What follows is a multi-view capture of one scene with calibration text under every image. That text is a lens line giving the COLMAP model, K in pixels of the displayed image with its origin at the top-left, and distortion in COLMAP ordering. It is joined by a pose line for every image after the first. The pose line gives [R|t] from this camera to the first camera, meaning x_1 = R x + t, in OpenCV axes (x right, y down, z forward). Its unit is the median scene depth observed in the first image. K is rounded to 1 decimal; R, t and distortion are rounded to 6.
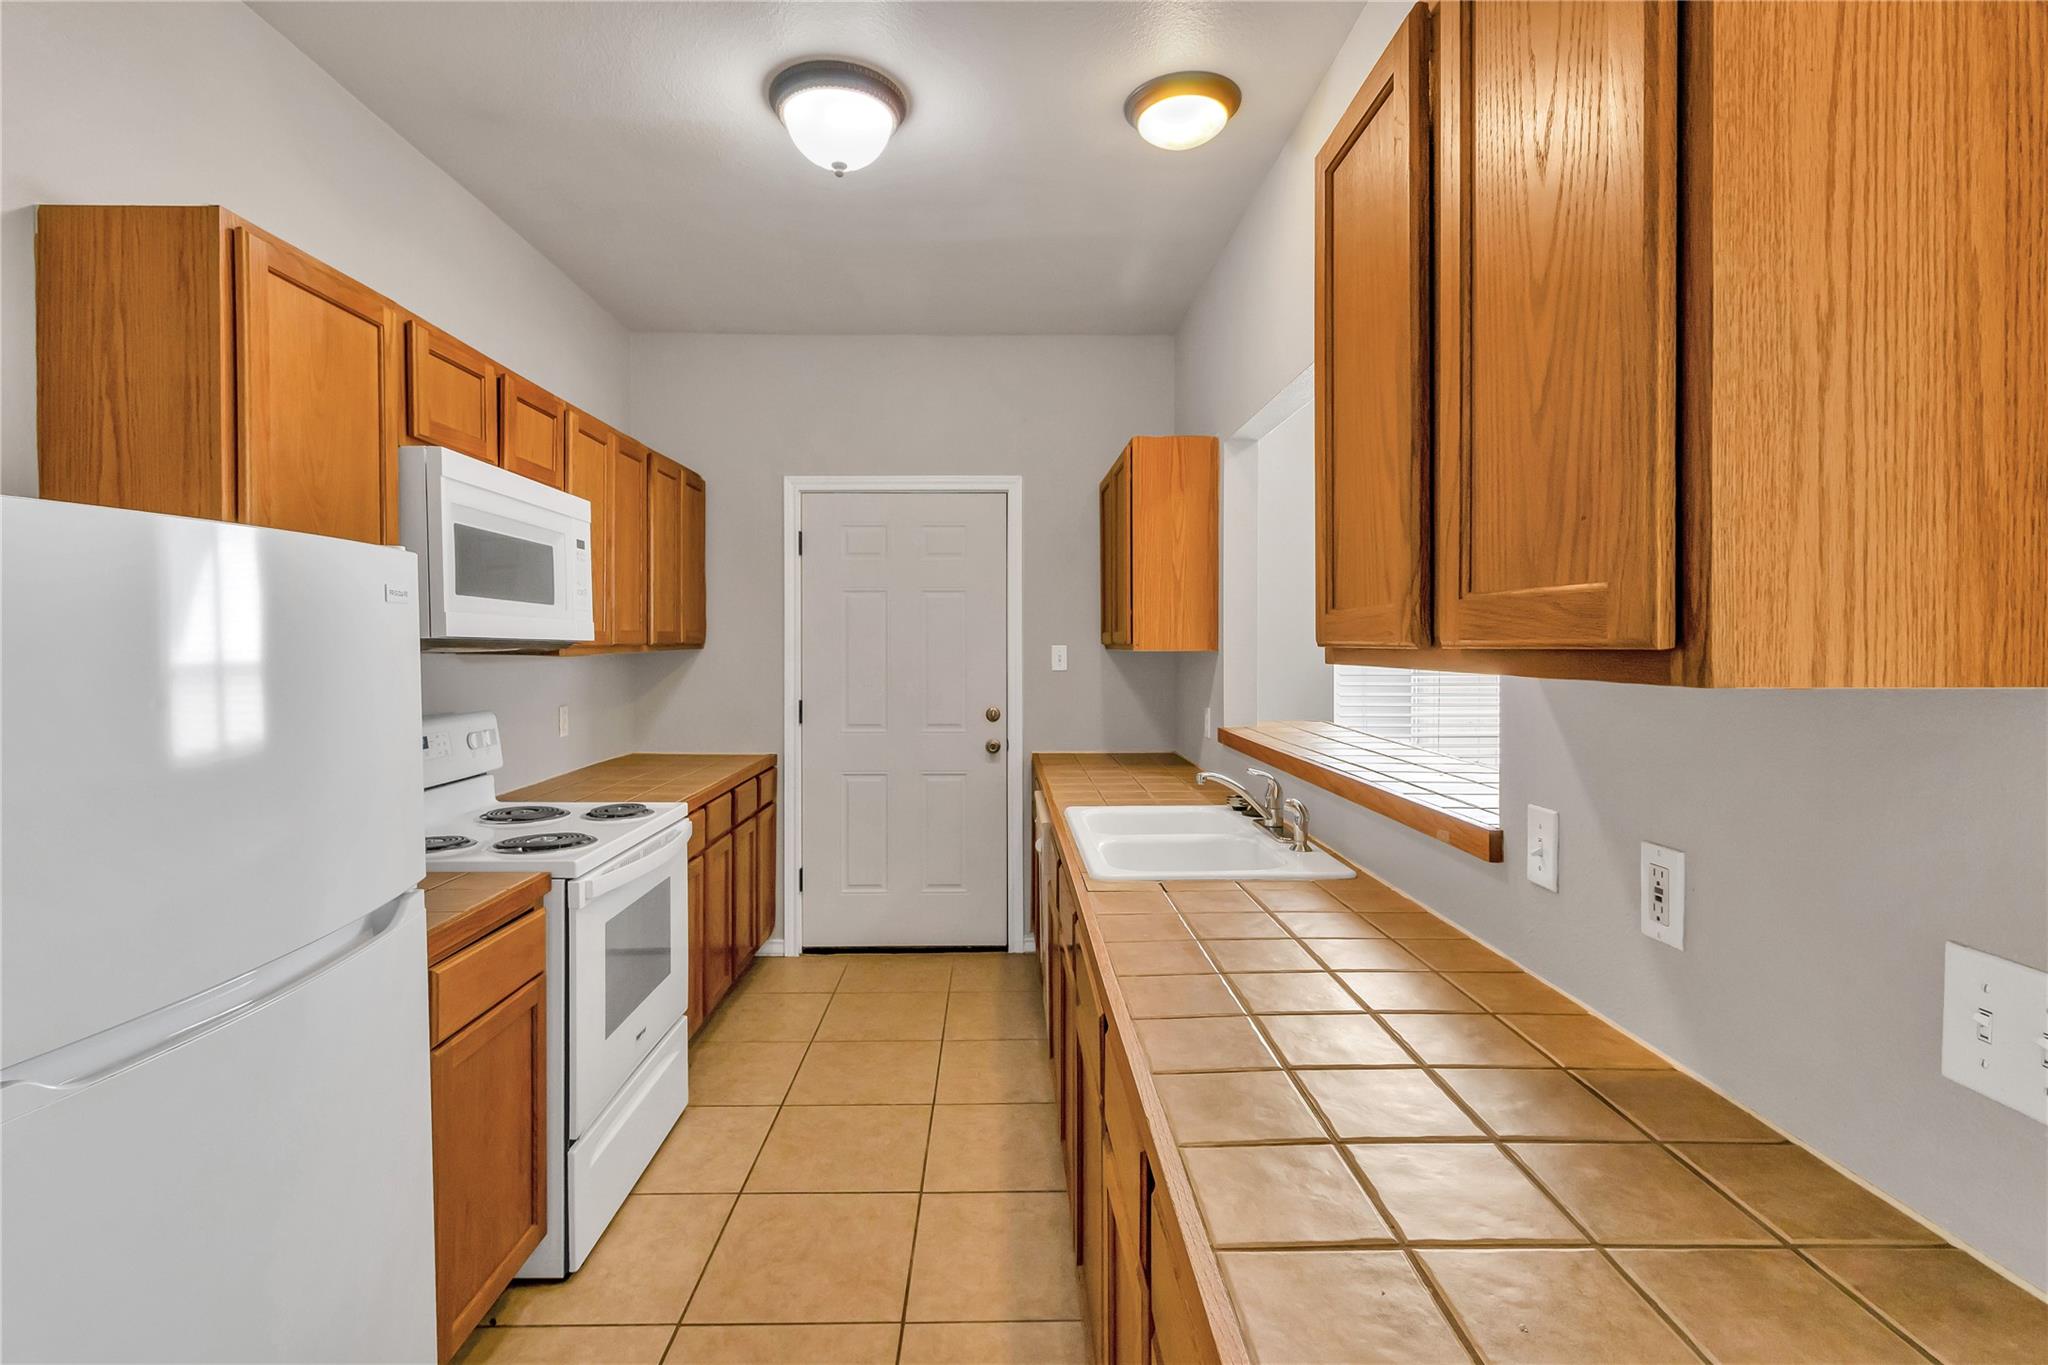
lens RADIAL K [[993.7, 0, 999.0], [0, 993.7, 658.2], [0, 0, 1]] dist [0.001381, 0.000599]
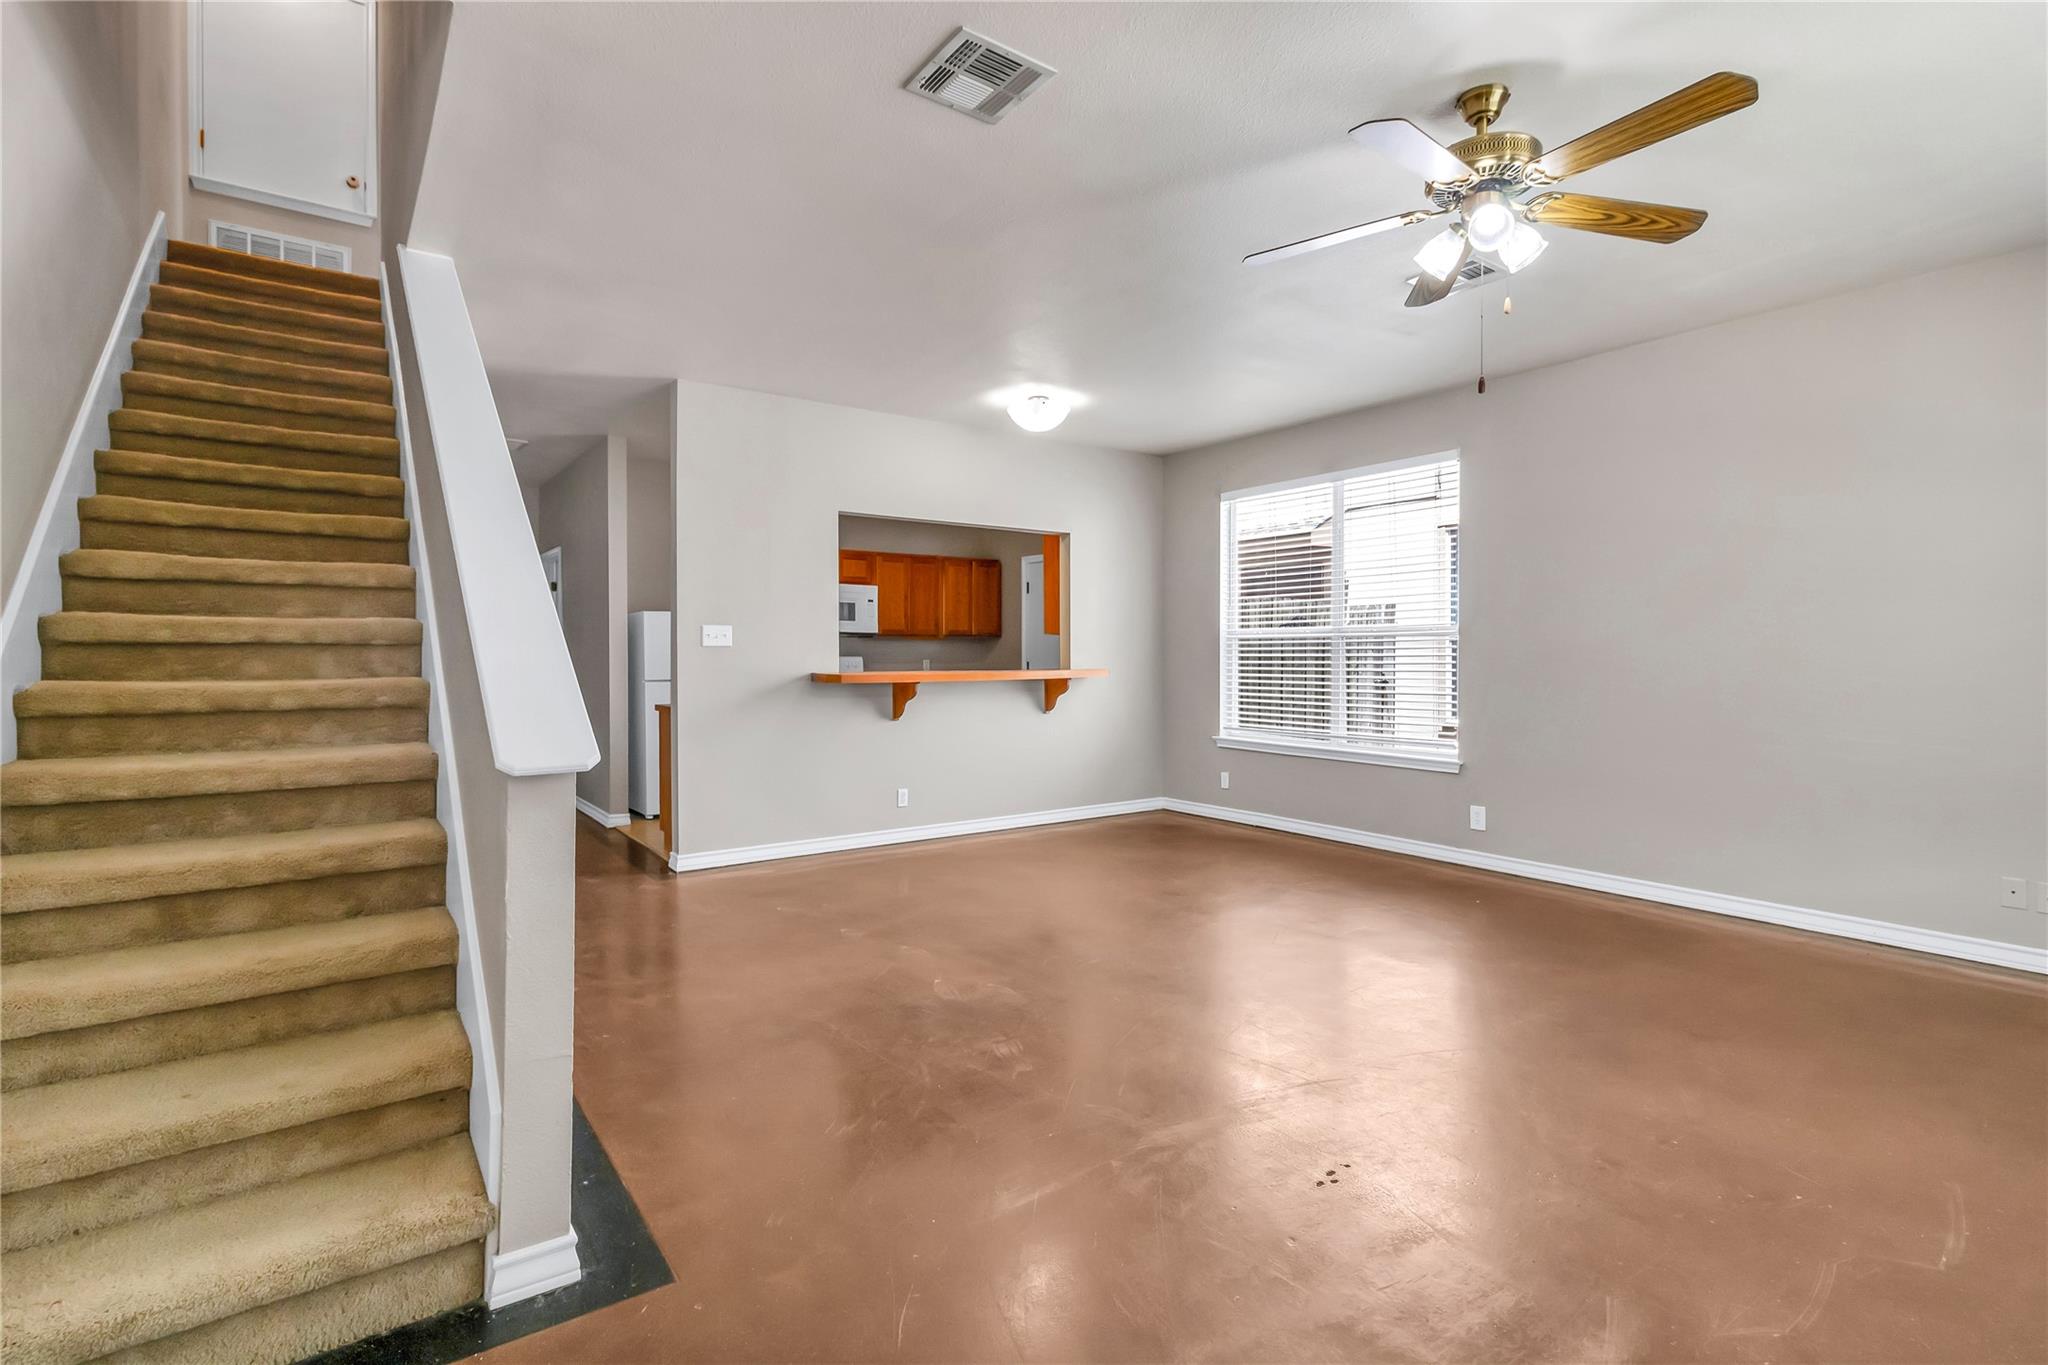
lens RADIAL K [[968.5, 0, 1033.7], [0, 968.5, 655.5], [0, 0, 1]] dist [0.002845, -0.000529]
pose [[0.589549, 0.001176, -0.807732, 2.571041], [-0.008729, 0.999950, -0.004915, 0.071053], [0.807686, 0.009948, 0.589529, -0.387921]]
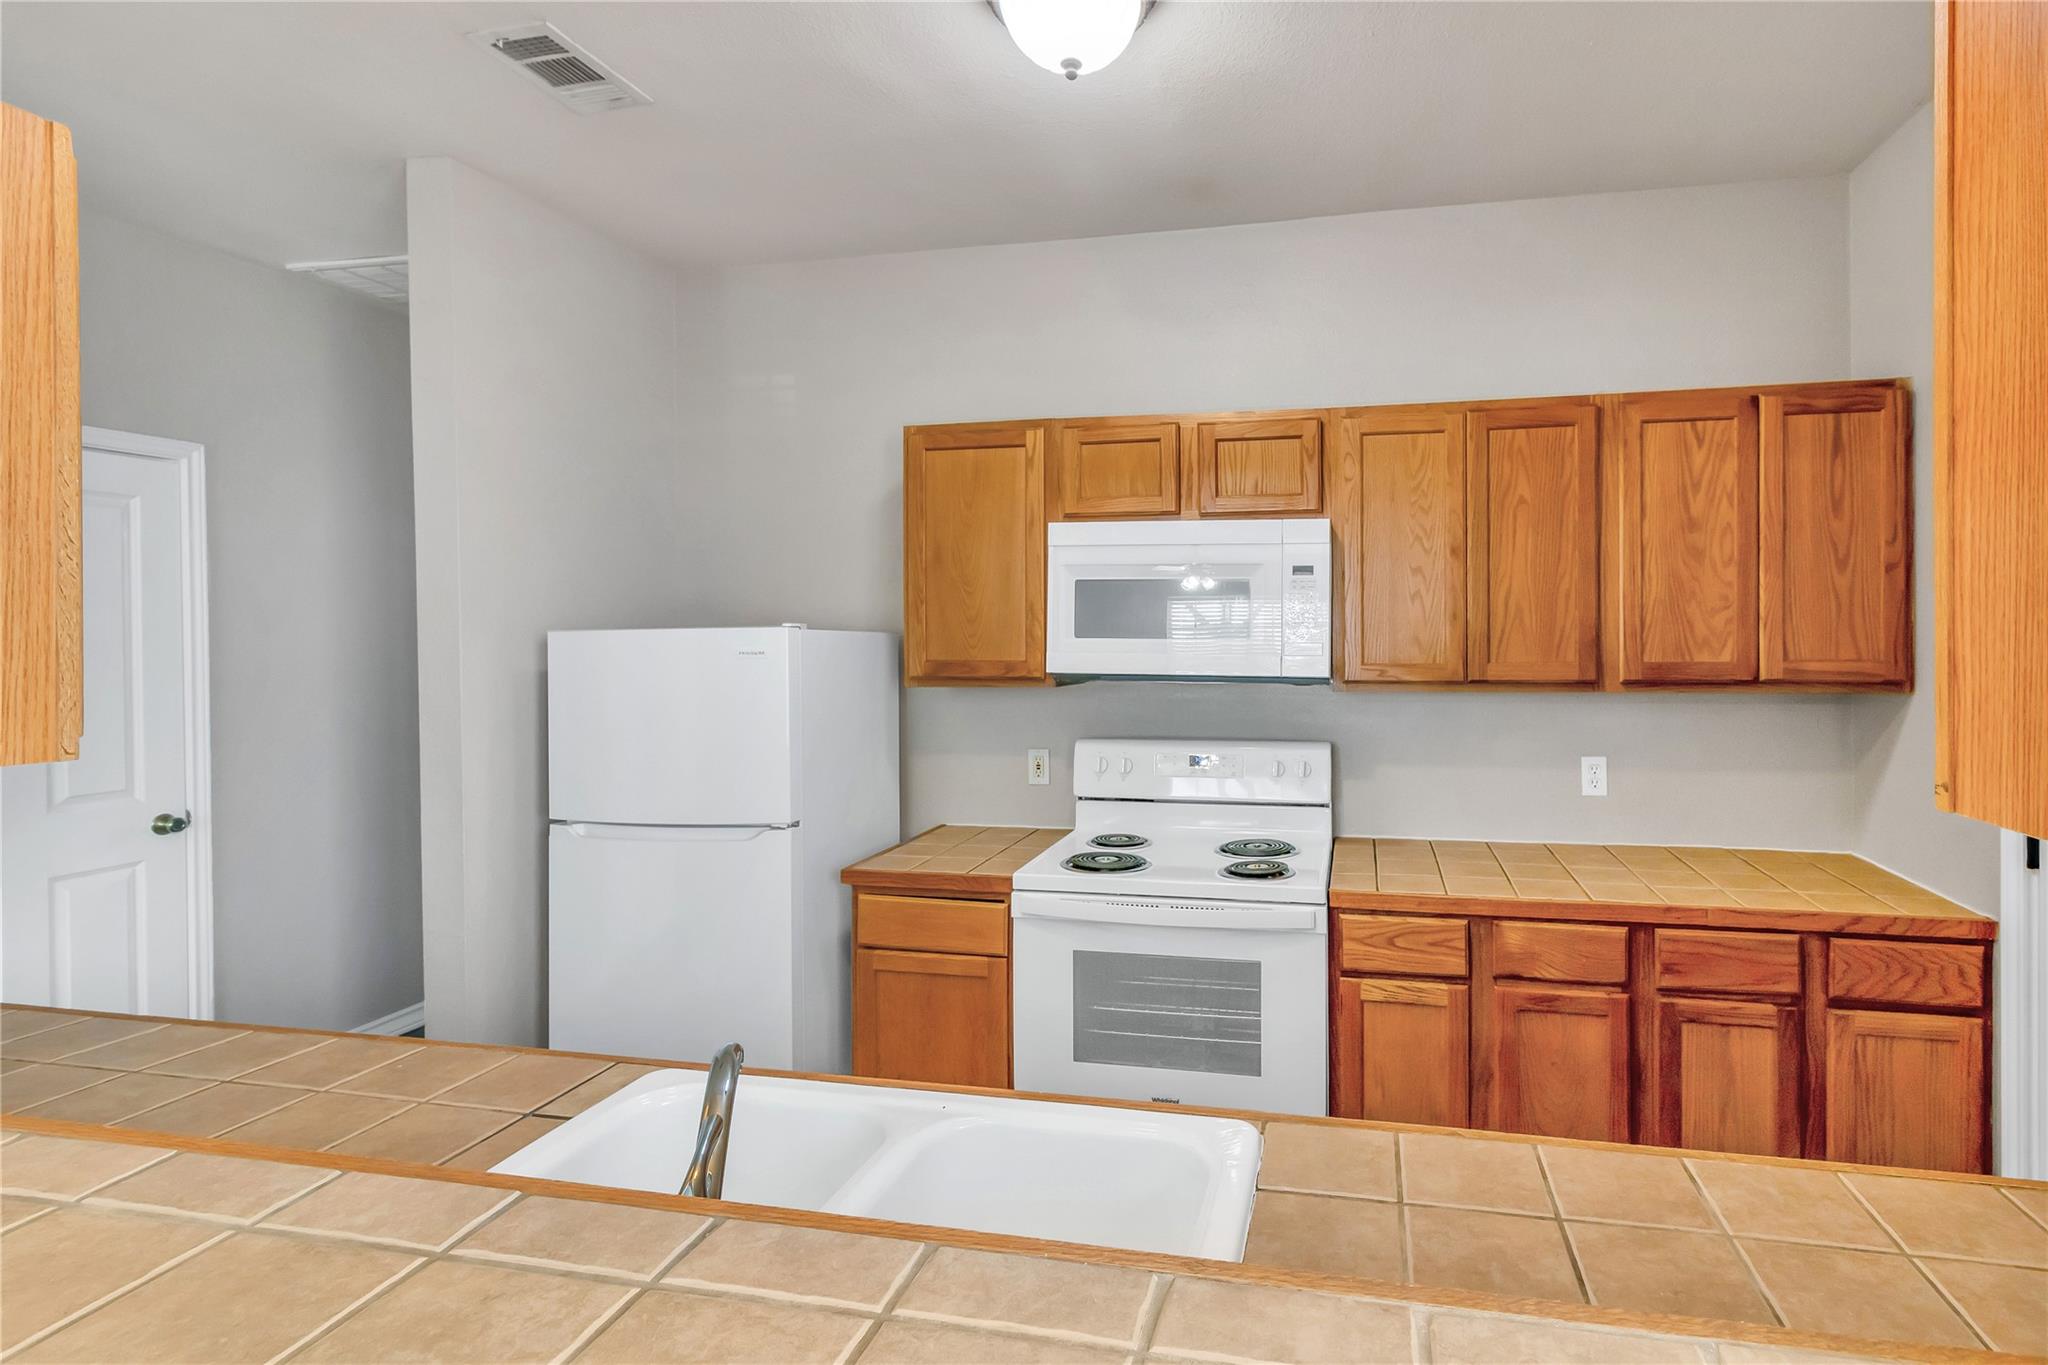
lens RADIAL K [[1170.1, 0, 1025.6], [0, 1170.1, 657.8], [0, 0, 1]] dist [0.002310, 0.000019]
pose [[-0.236605, 0.009969, -0.971555, 0.779970], [-0.012964, 0.999826, 0.013416, -0.051358], [0.971519, 0.015769, -0.236435, 1.144837]]
